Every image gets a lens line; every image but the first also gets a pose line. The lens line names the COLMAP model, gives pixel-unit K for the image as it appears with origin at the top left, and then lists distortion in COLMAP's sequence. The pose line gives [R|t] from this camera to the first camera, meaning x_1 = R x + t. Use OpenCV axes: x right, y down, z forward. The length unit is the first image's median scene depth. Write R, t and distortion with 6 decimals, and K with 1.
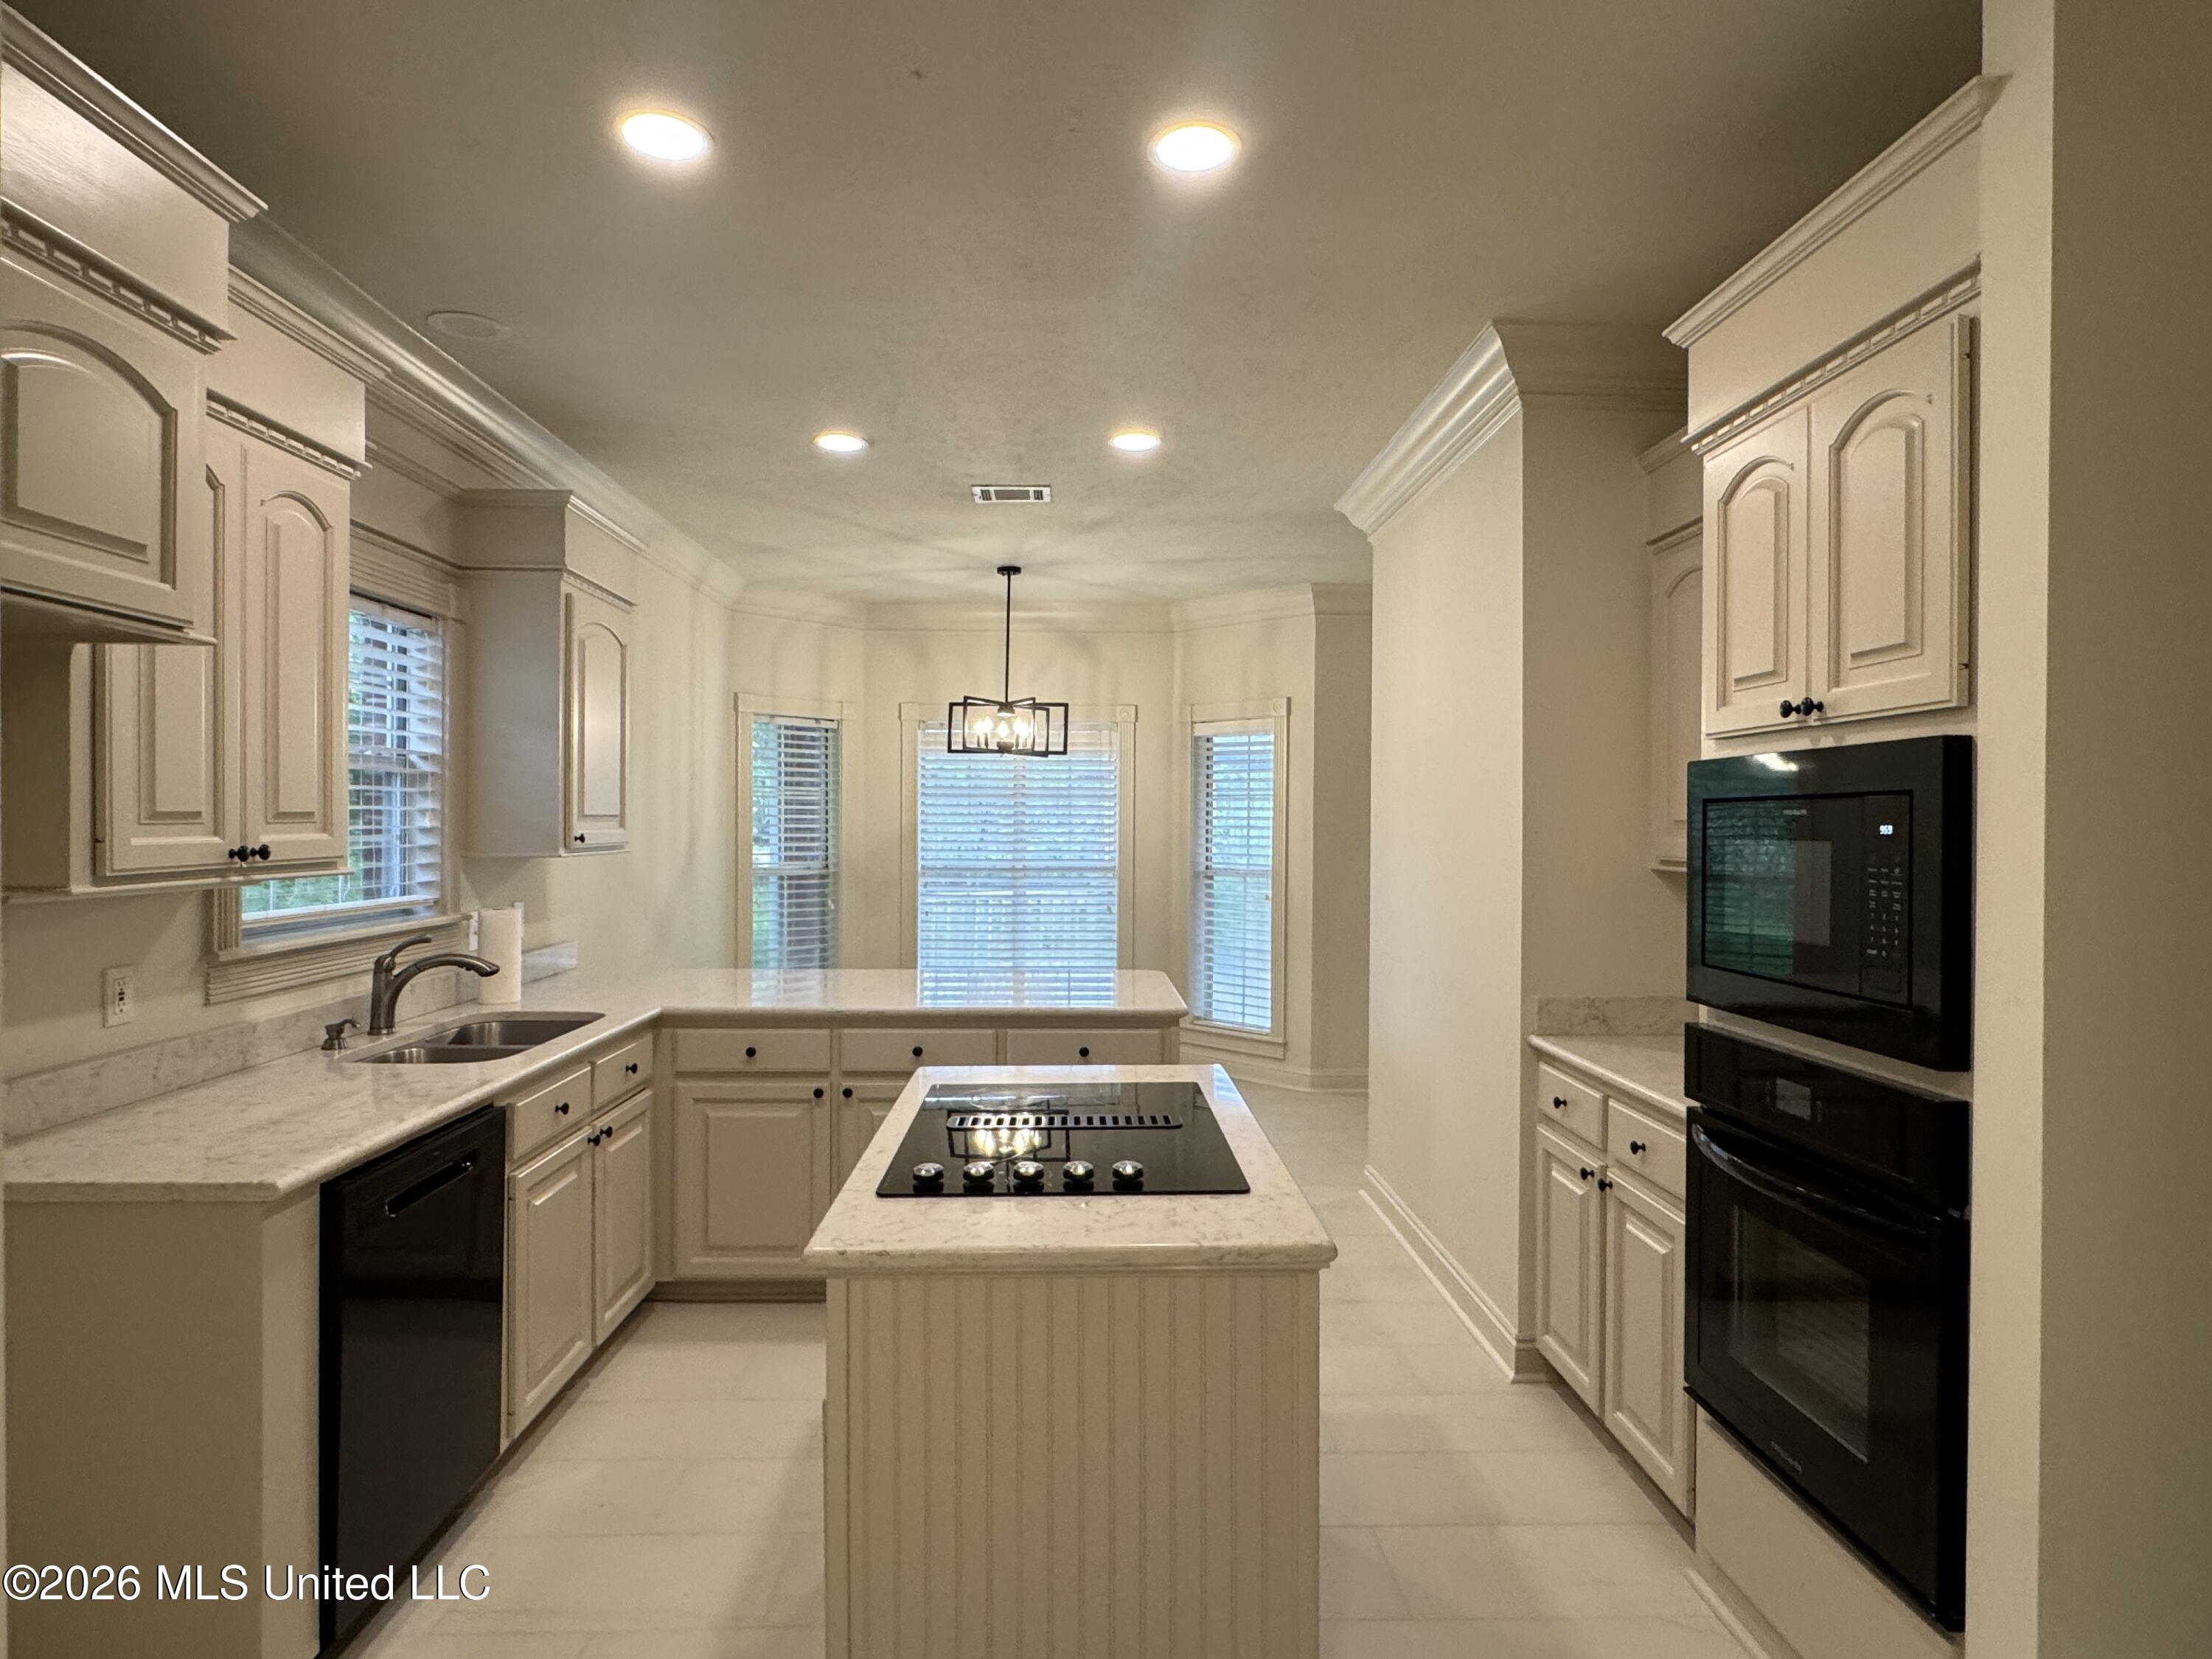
lens RADIAL K [[1210.9, 0, 1101.6], [0, 1210.9, 833.1], [0, 0, 1]] dist [0.001276, -0.000228]
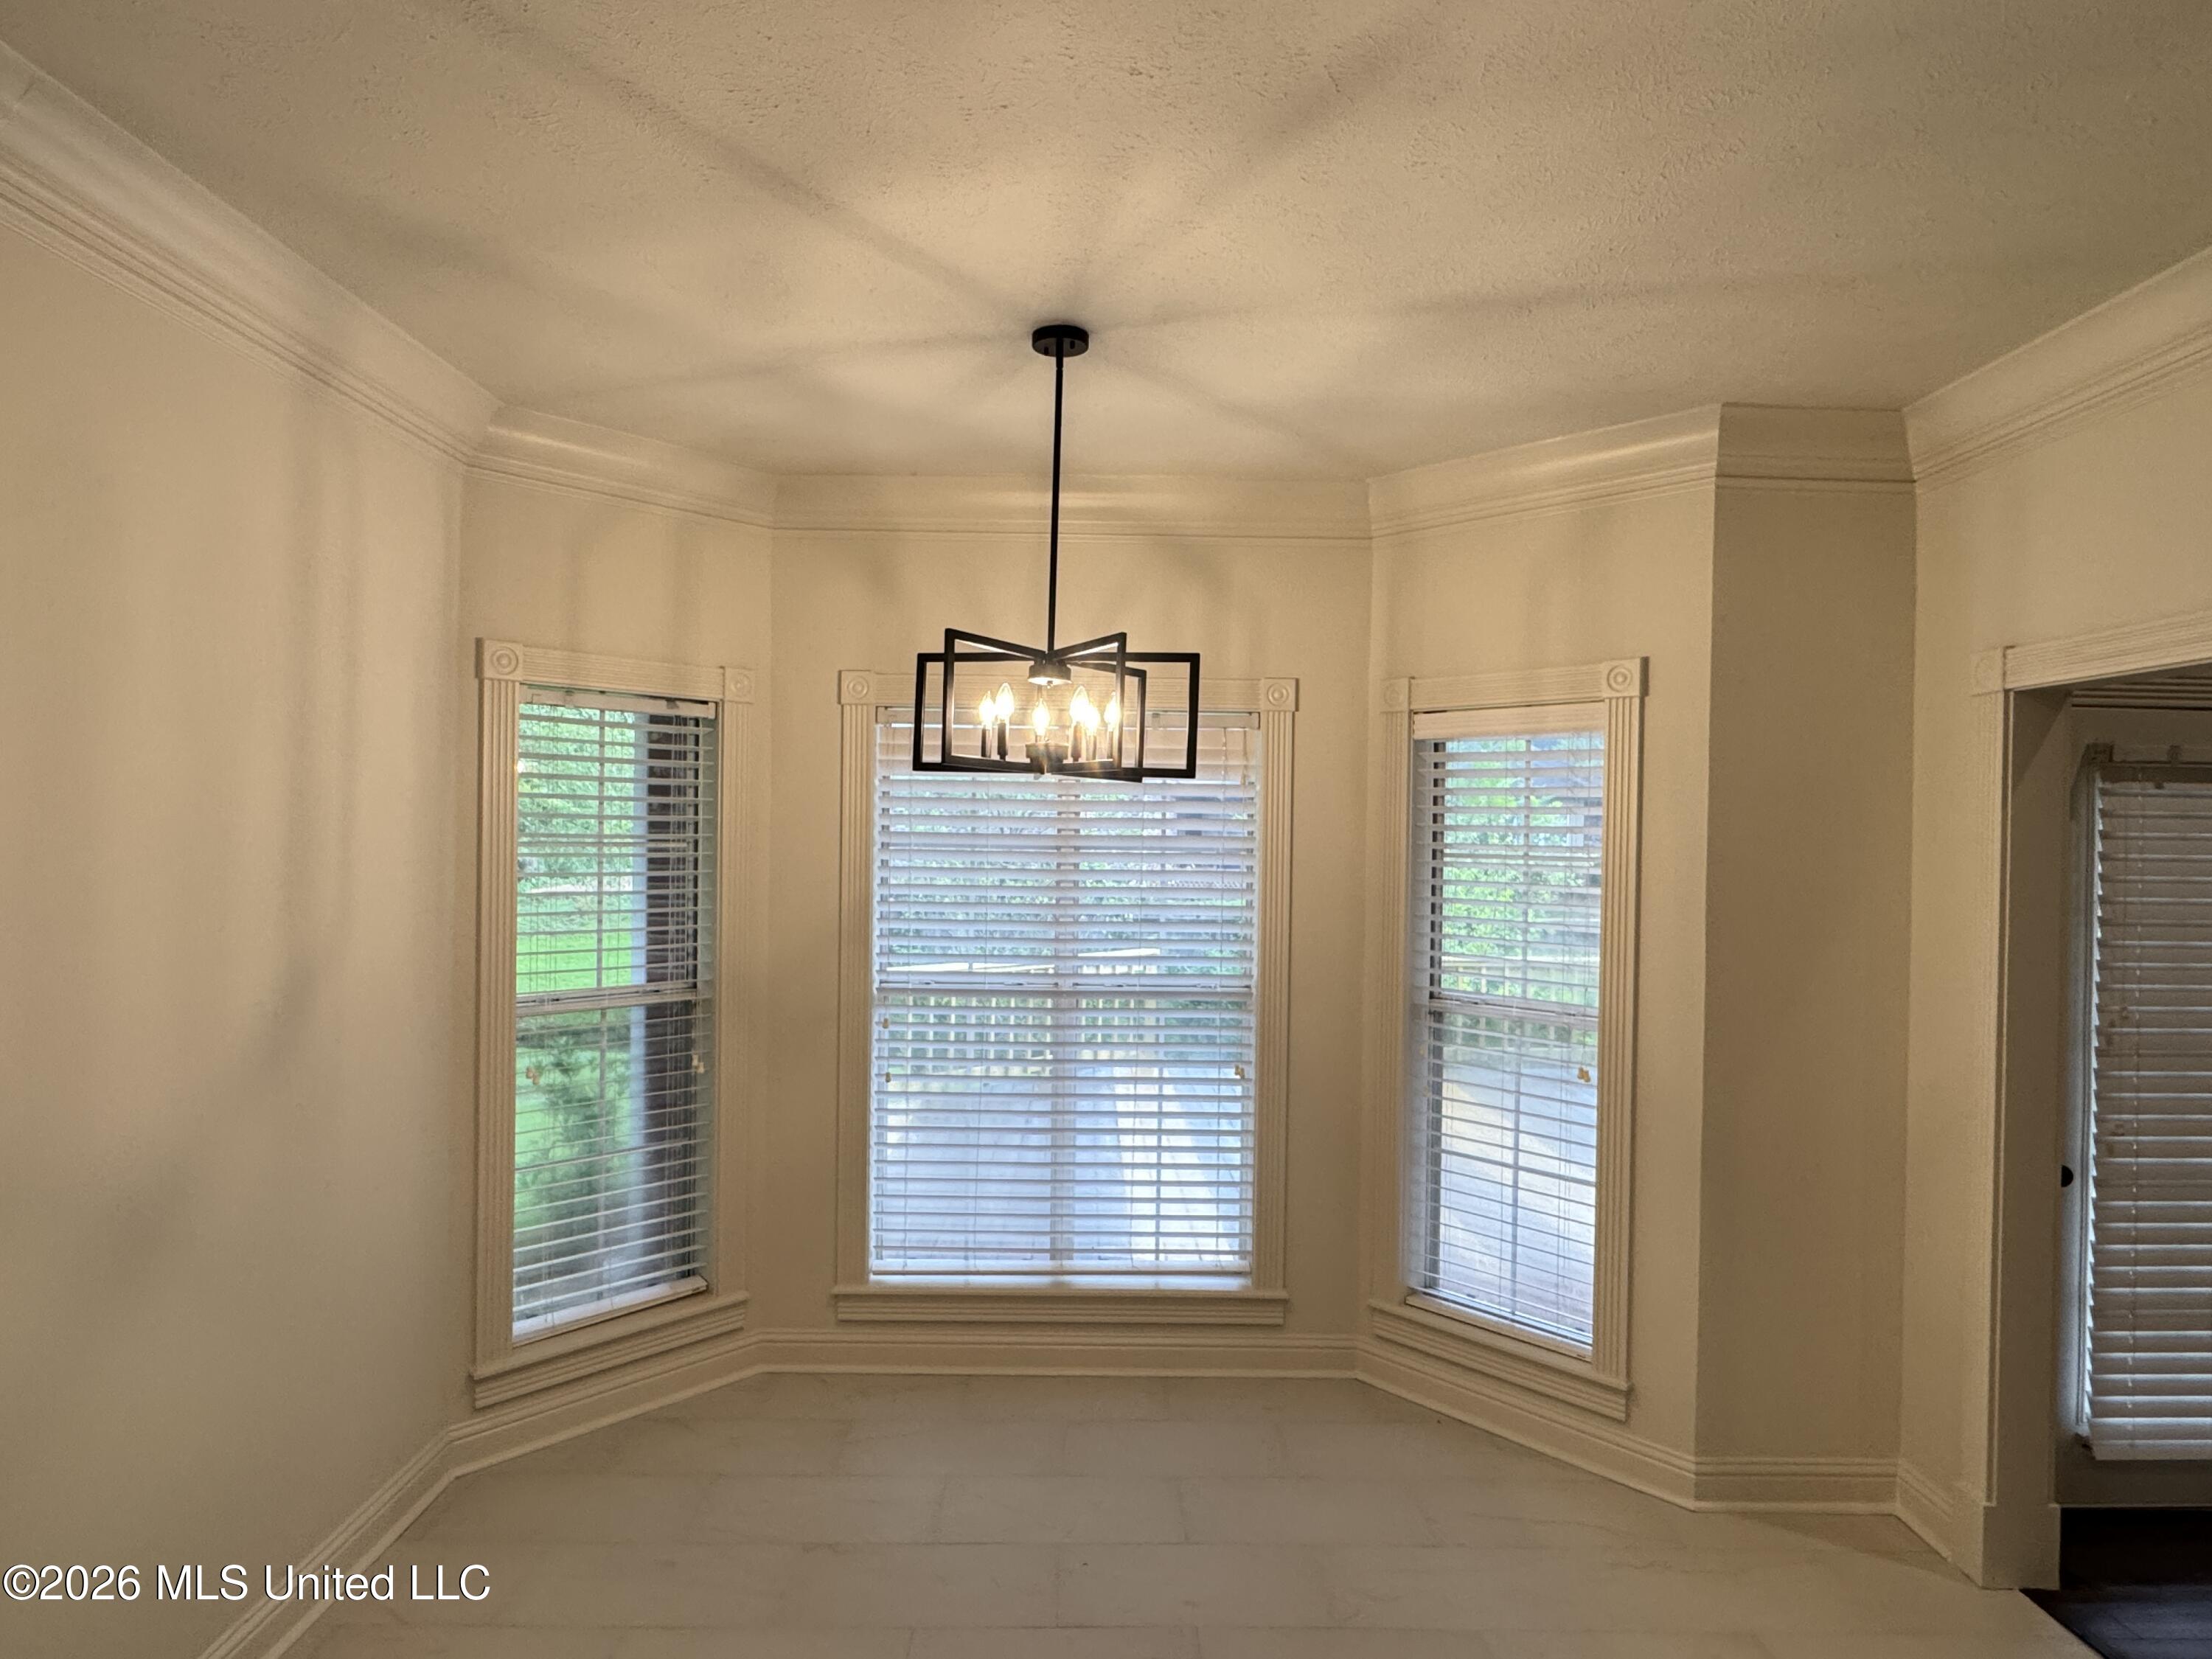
lens RADIAL K [[1210.9, 0, 1112.7], [0, 1210.9, 825.2], [0, 0, 1]] dist [0.001276, -0.000228]
pose [[0.999846, 0.009957, -0.014470, -0.044985], [-0.010173, 0.999837, -0.014913, -0.037276], [0.014319, 0.015058, 0.999784, 0.518643]]
